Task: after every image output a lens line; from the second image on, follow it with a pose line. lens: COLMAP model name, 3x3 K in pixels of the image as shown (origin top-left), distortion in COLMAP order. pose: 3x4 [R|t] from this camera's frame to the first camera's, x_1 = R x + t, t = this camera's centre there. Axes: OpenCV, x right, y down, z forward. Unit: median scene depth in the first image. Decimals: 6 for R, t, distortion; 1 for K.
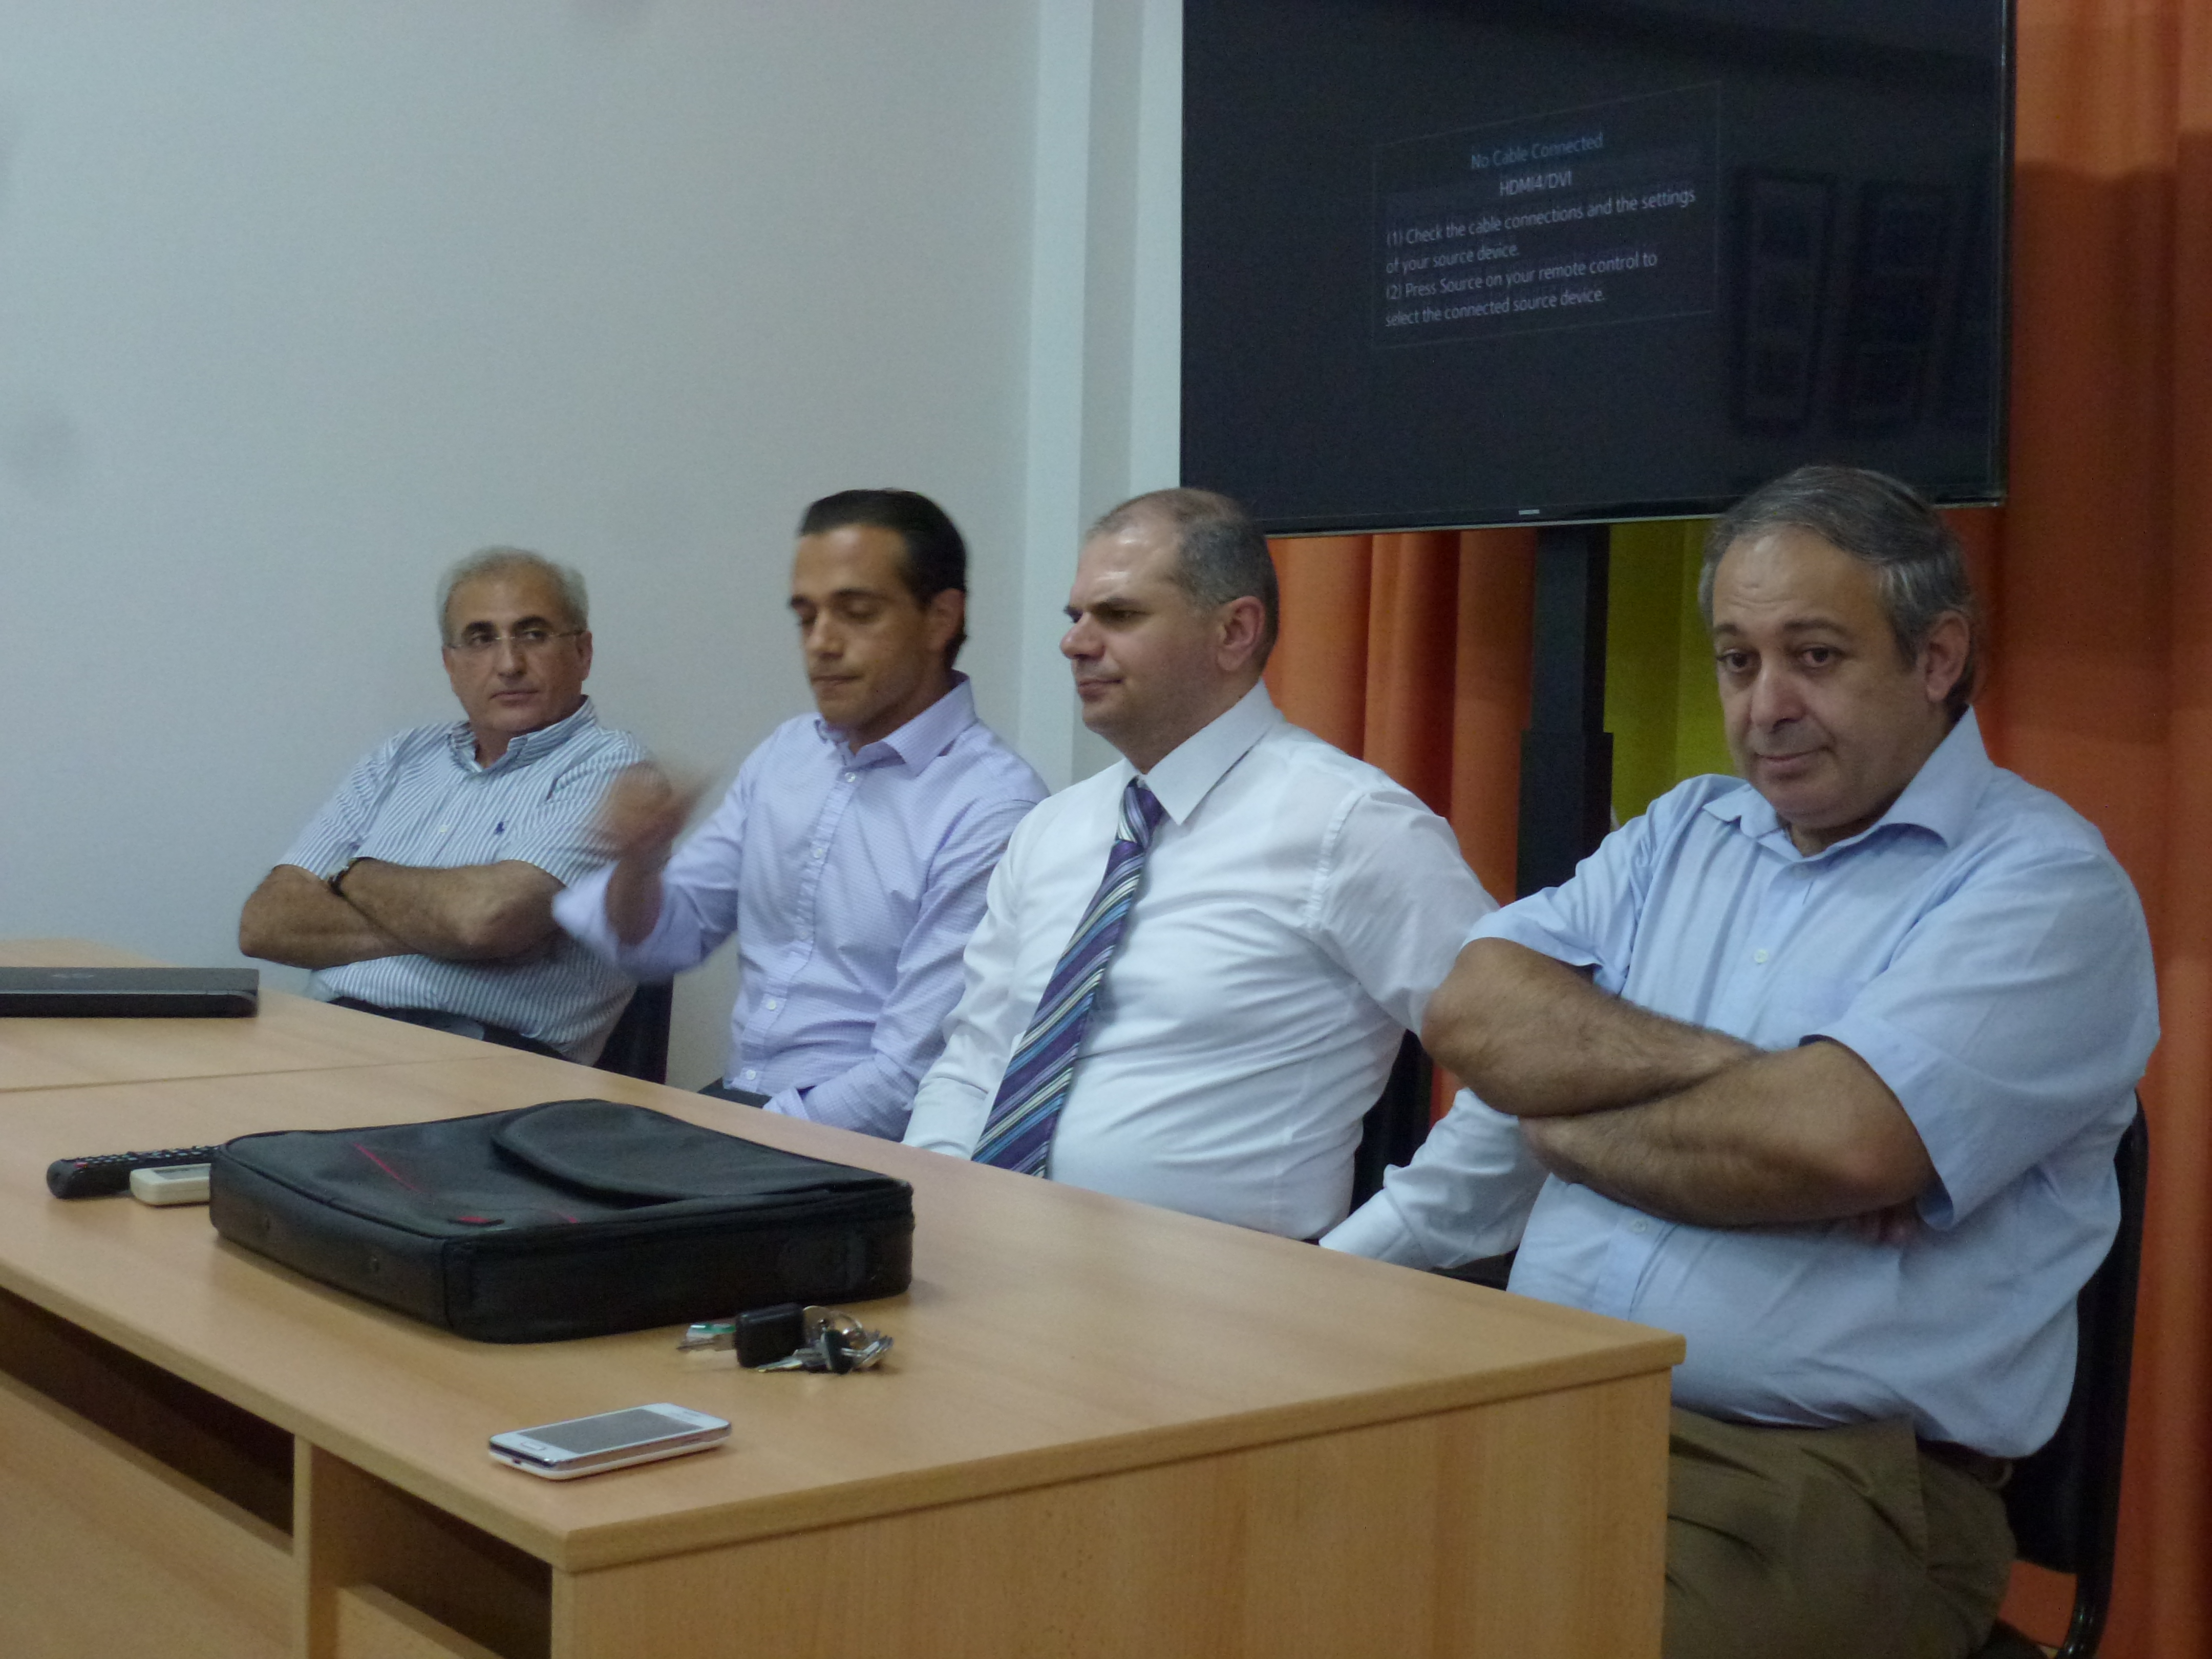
lens RADIAL K [[3070.6, 0, 1095.1], [0, 3070.6, 828.6], [0, 0, 1]] dist [-0.019077, 0.000000]
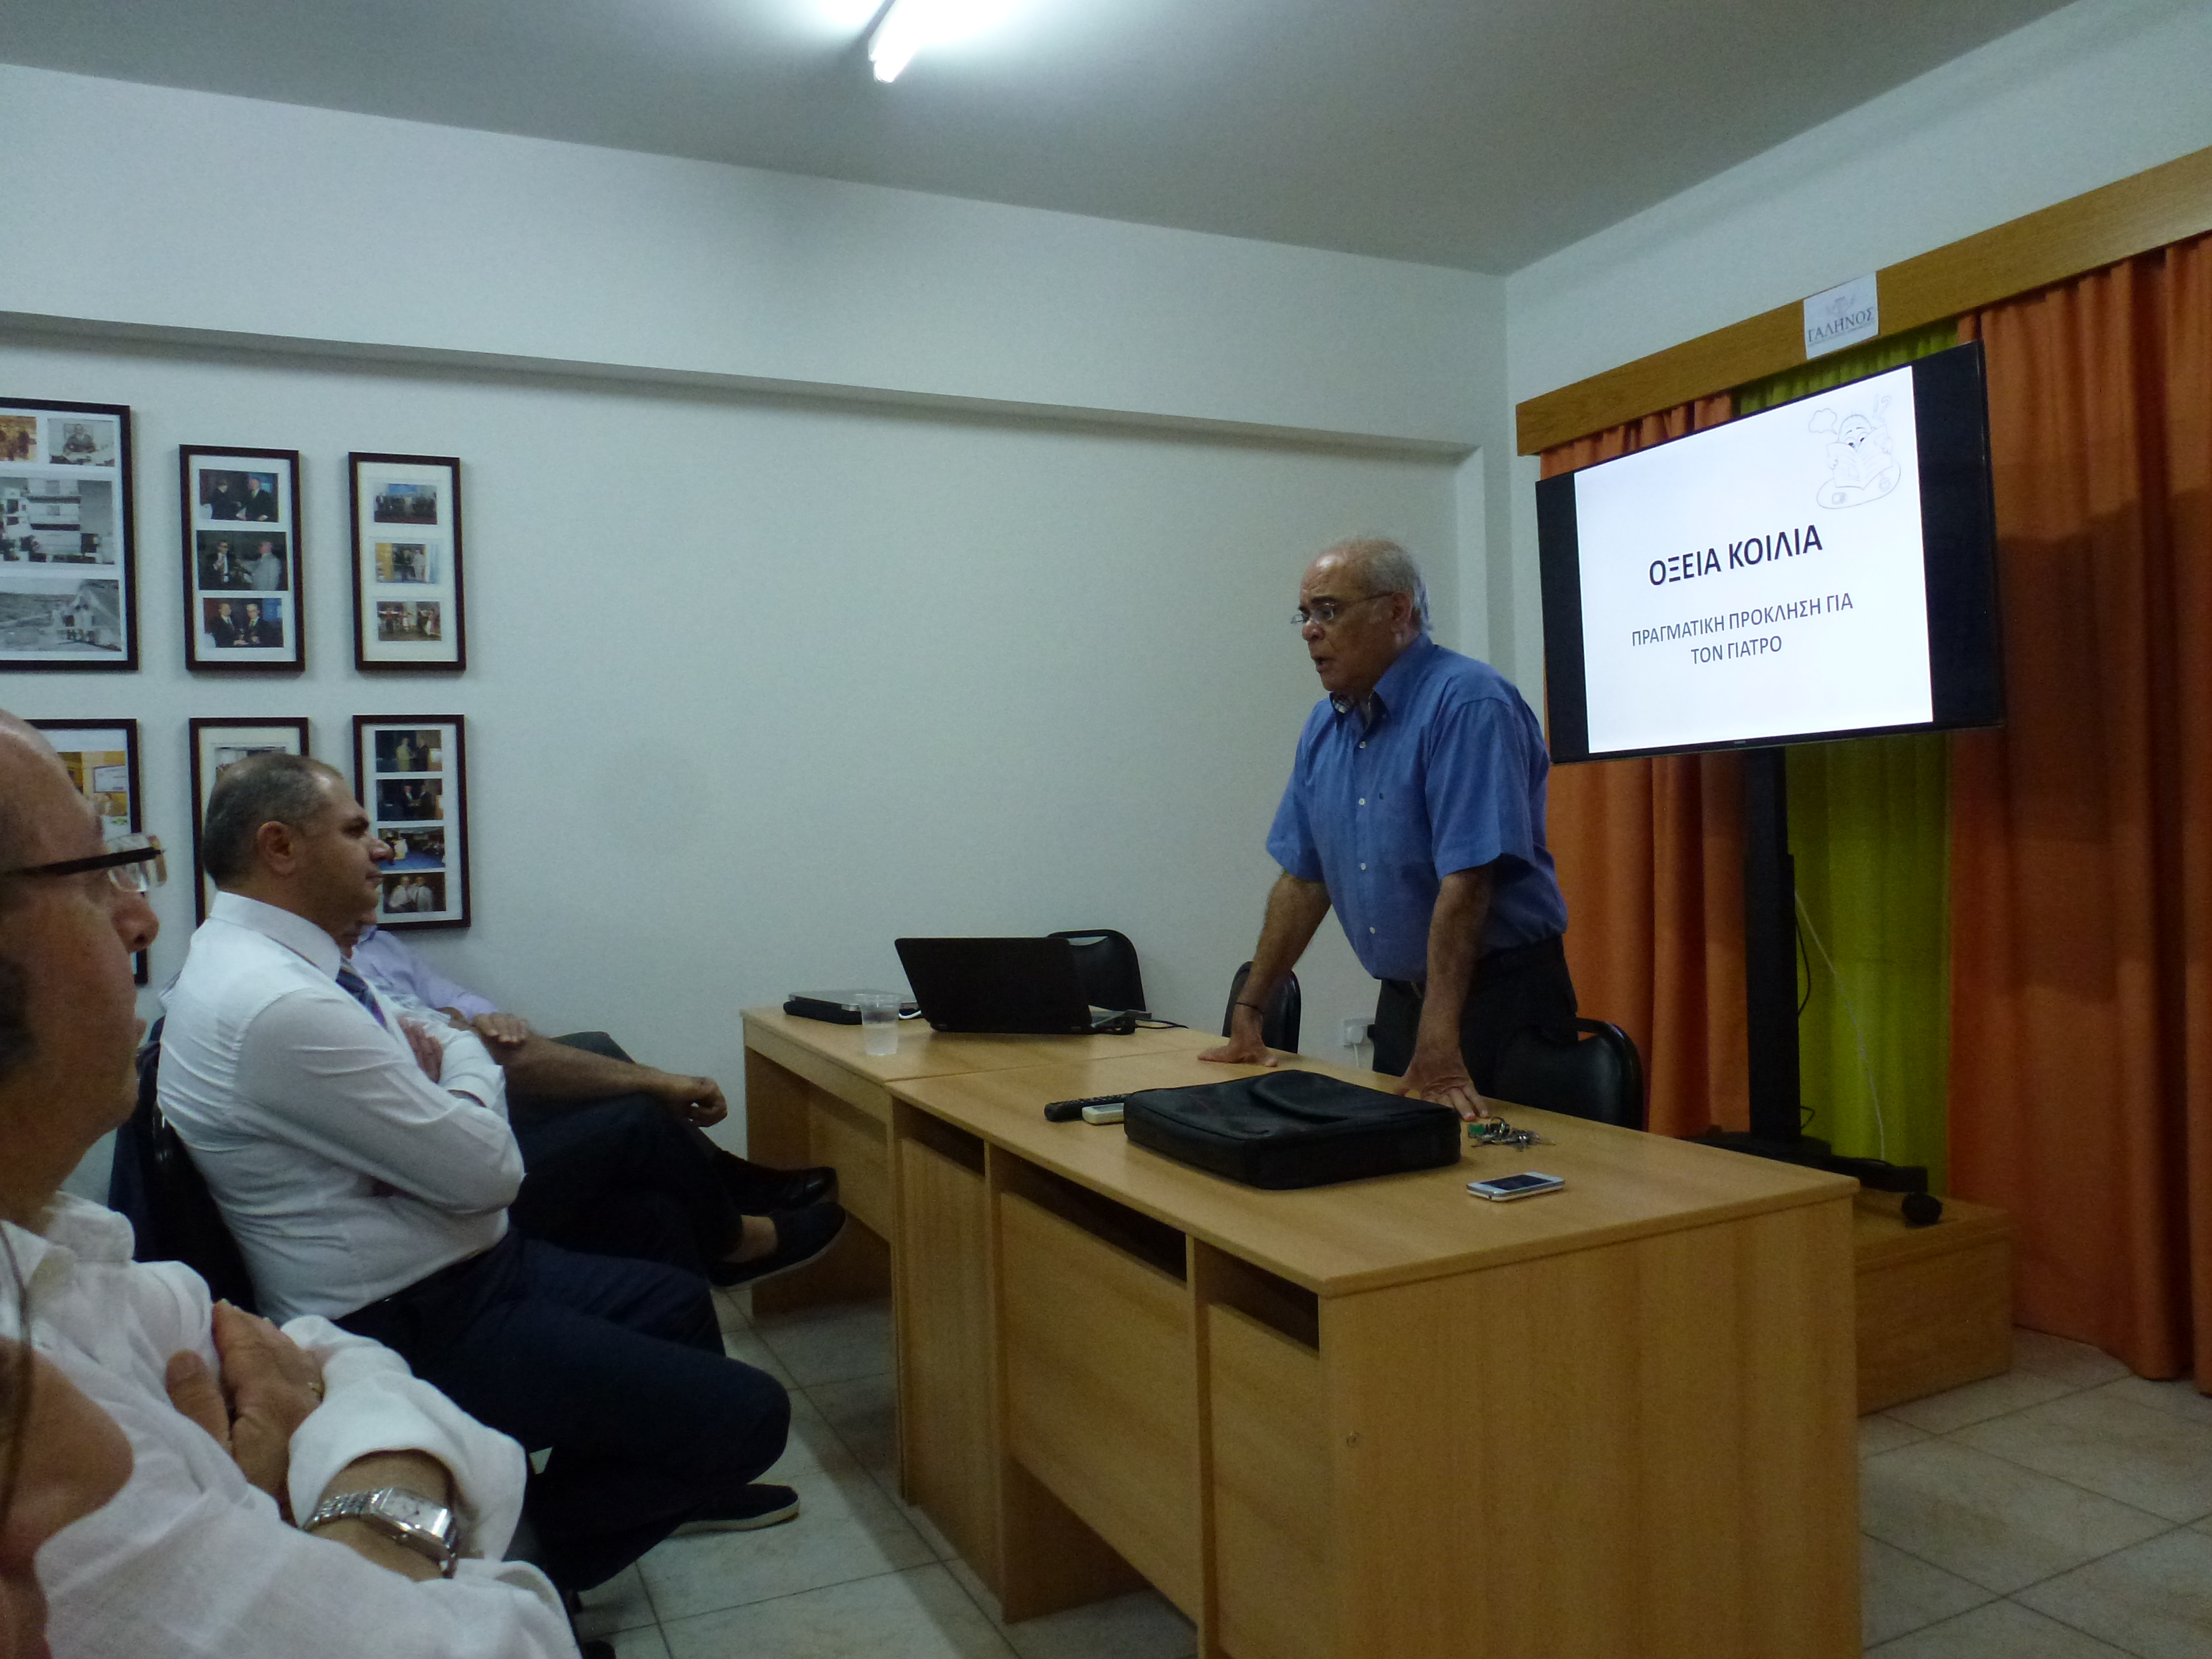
lens RADIAL K [[1596.1, 0, 1100.5], [0, 1596.1, 834.1], [0, 0, 1]] dist [-0.061280, 0.019986]
pose [[0.969715, -0.056290, -0.237664, -0.024678], [0.045627, 0.997700, -0.050137, -0.024124], [0.239939, 0.037774, 0.970053, -0.093964]]
